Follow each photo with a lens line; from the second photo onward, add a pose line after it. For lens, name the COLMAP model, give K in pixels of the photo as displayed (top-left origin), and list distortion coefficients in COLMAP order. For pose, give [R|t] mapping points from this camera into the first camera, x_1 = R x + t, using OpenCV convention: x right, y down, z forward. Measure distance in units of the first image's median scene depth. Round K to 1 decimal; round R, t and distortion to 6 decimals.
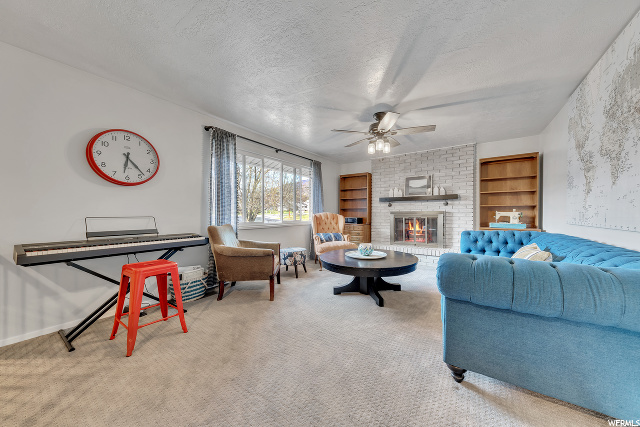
lens RADIAL K [[220.6, 0, 320.0], [0, 220.6, 213.5], [0, 0, 1]] dist [-0.001069, -0.000187]
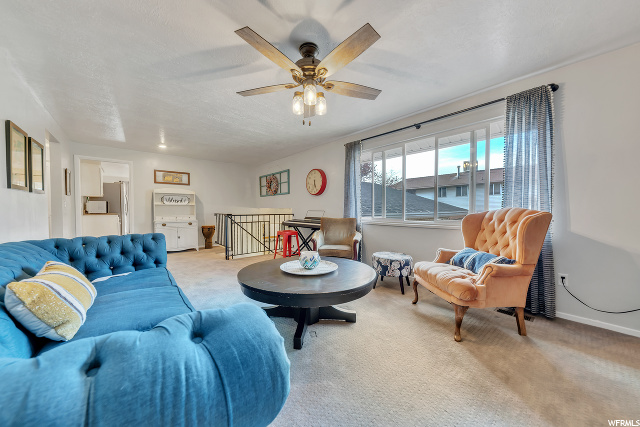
lens RADIAL K [[220.6, 0, 320.0], [0, 220.6, 213.5], [0, 0, 1]] dist [-0.001069, -0.000187]
pose [[-0.244794, 0.019773, -0.969374, 0.803760], [-0.003903, 0.999764, 0.021378, -0.000729], [0.969567, 0.009017, -0.244659, 1.101871]]
